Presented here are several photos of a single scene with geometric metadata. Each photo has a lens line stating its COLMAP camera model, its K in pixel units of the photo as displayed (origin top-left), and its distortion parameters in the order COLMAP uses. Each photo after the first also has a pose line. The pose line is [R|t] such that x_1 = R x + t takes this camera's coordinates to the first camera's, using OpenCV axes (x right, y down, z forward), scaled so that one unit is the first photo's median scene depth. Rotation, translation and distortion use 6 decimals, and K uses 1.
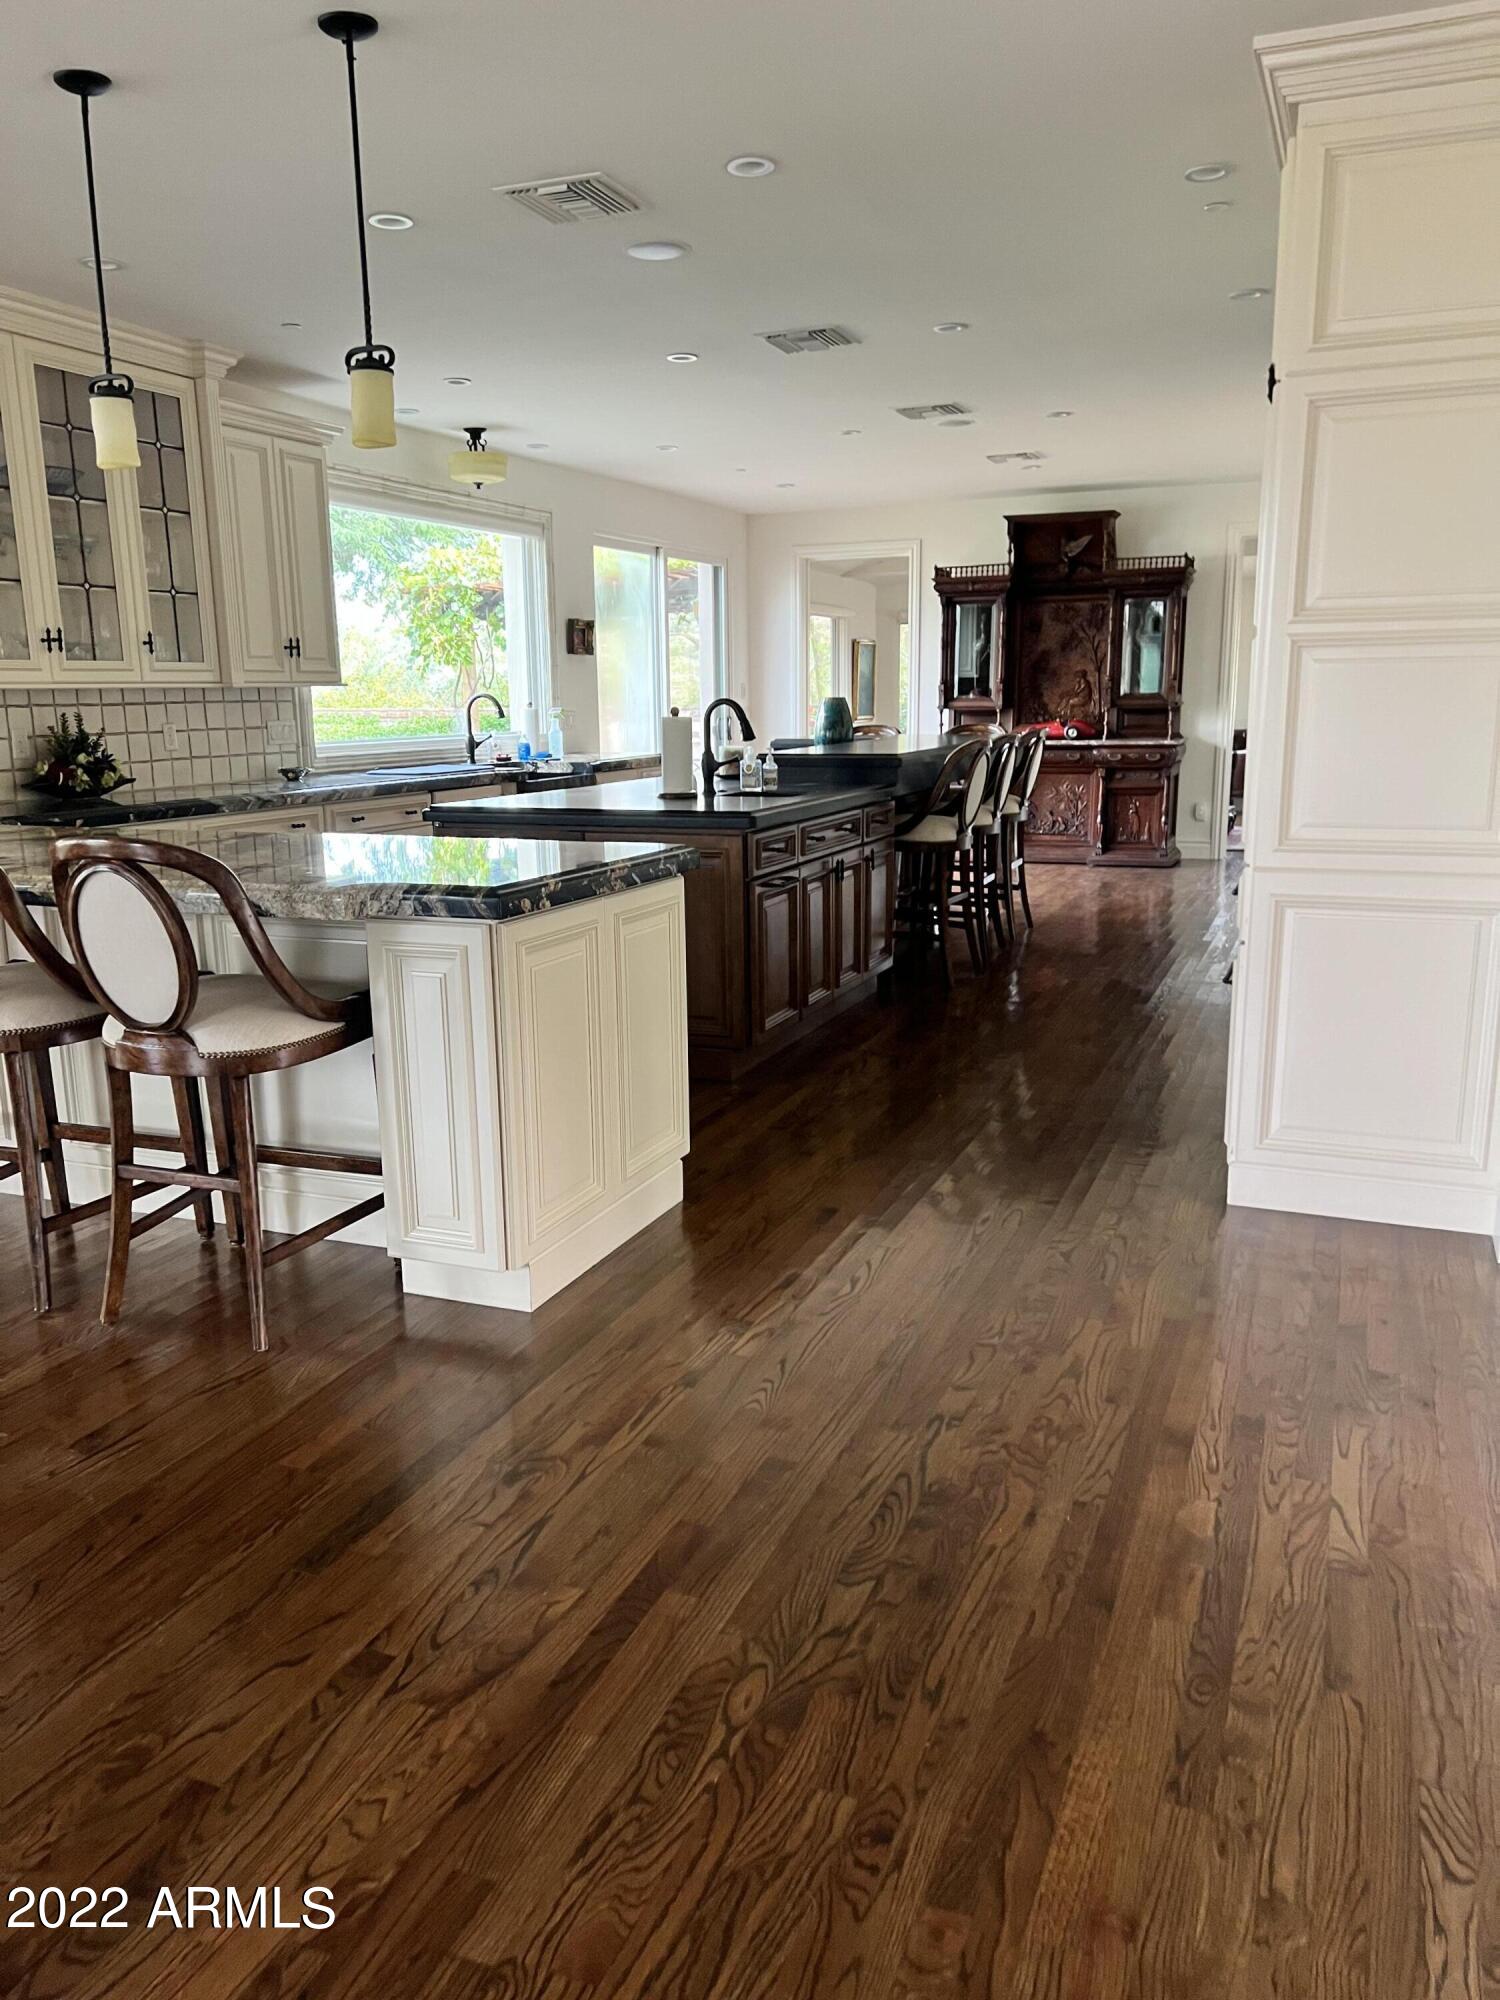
lens RADIAL K [[1514.7, 0, 750.0], [0, 1514.7, 1000.0], [0, 0, 1]] dist [-0.003817, -0.006468]
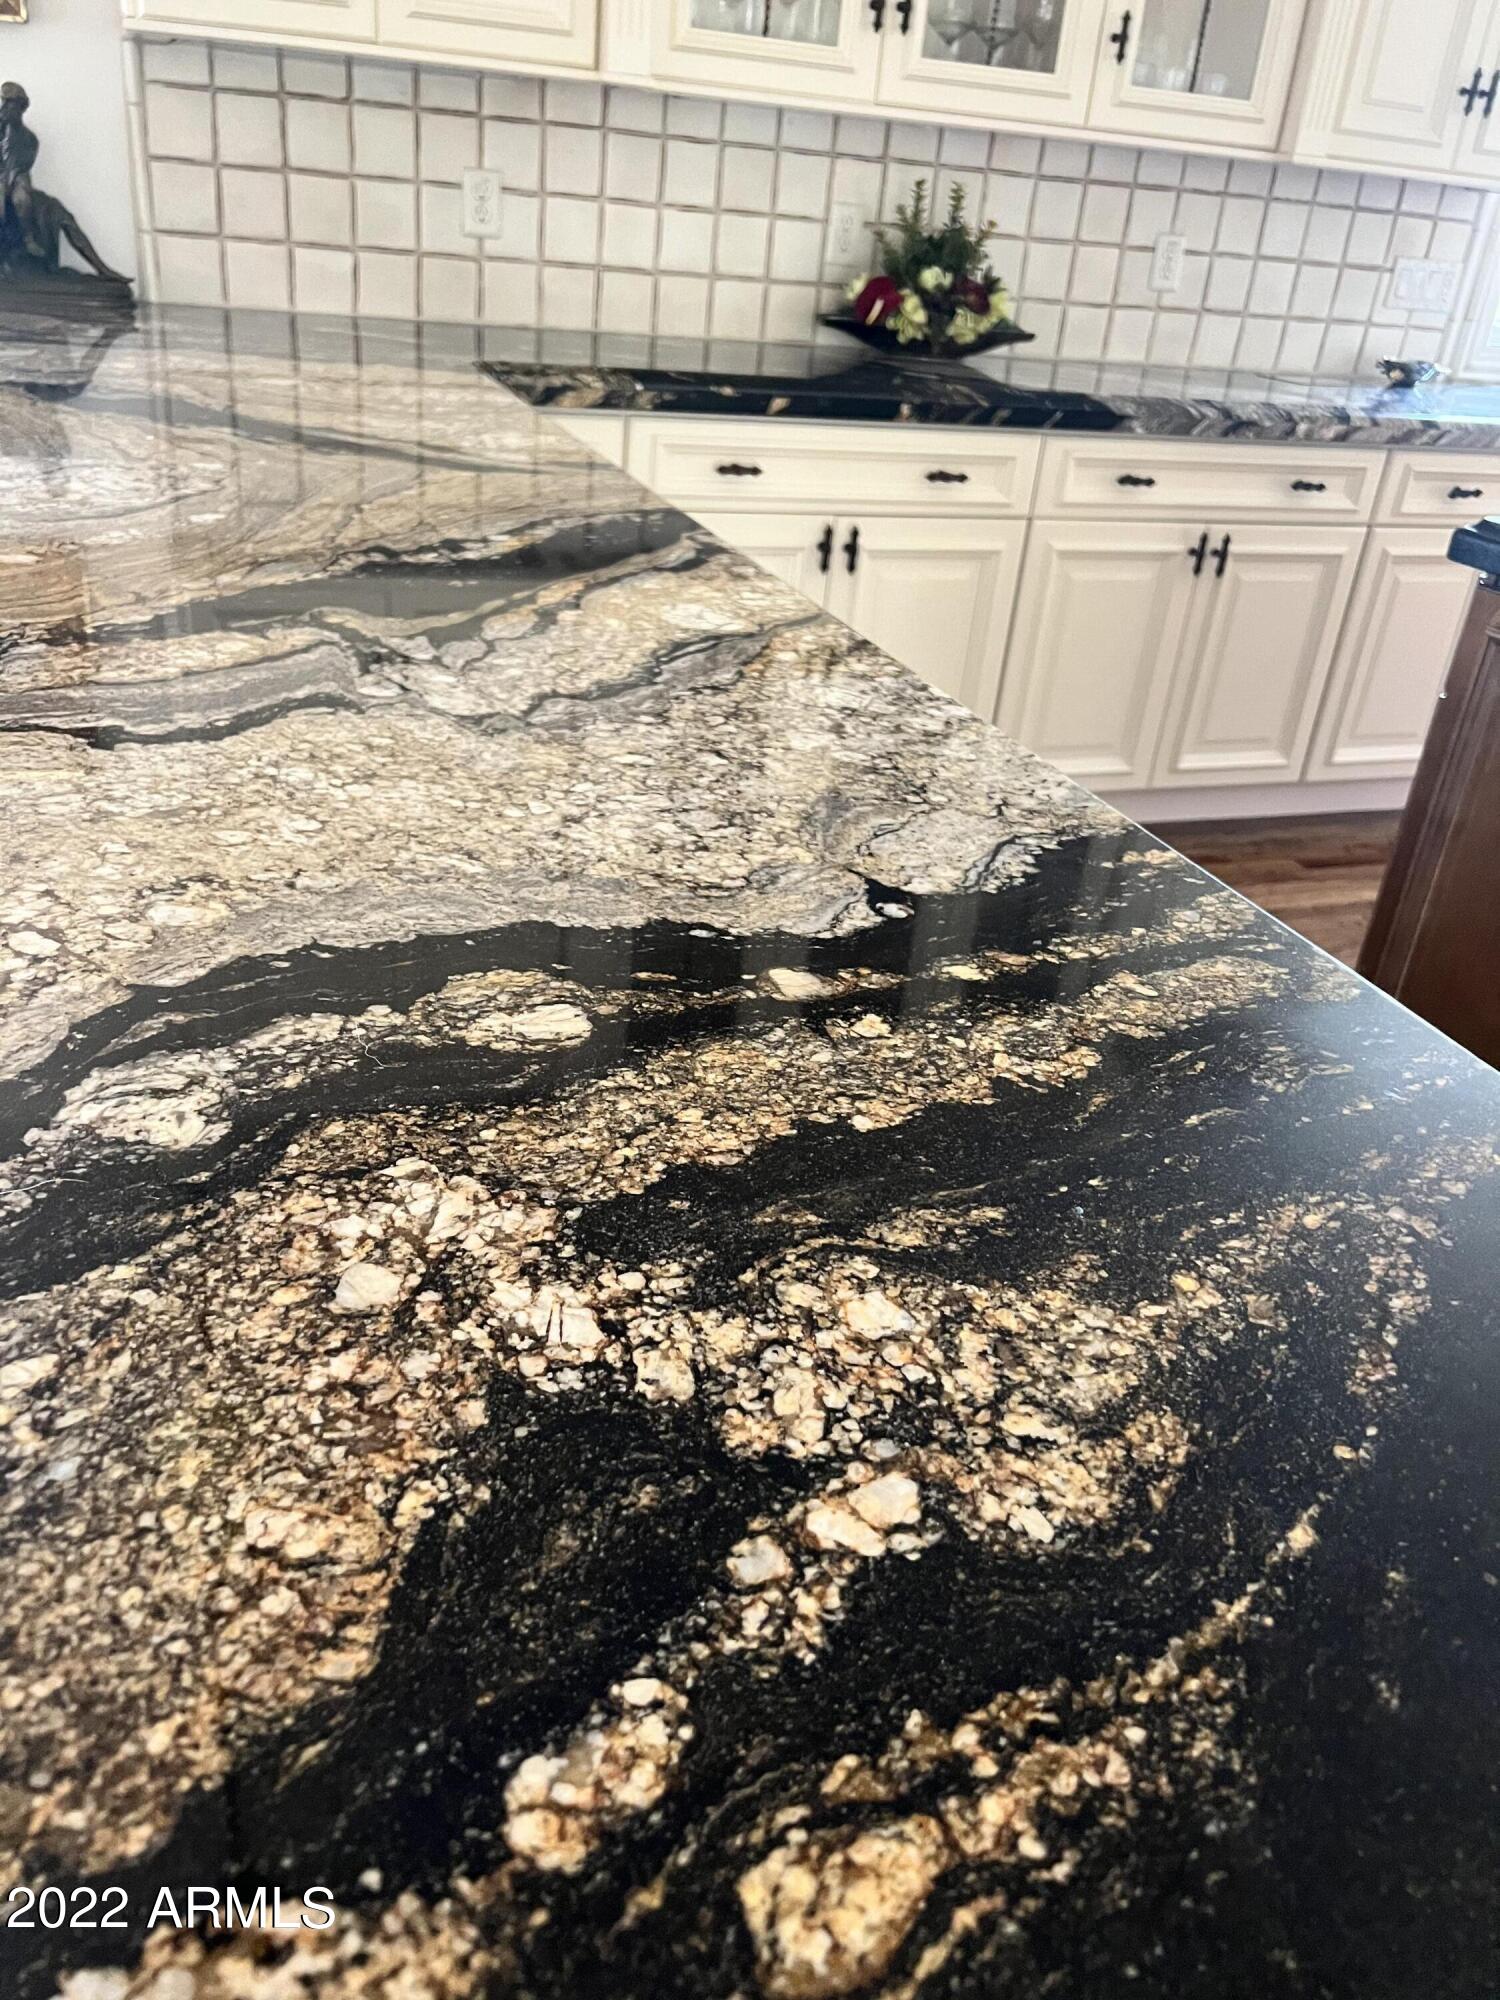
lens RADIAL K [[1514.7, 0, 750.0], [0, 1514.7, 1000.0], [0, 0, 1]] dist [-0.003817, -0.006468]
pose [[0.645374, 0.418545, -0.638993, -0.038241], [-0.239801, 0.905247, 0.350748, -0.099368], [0.725250, -0.073132, 0.684590, 0.562652]]
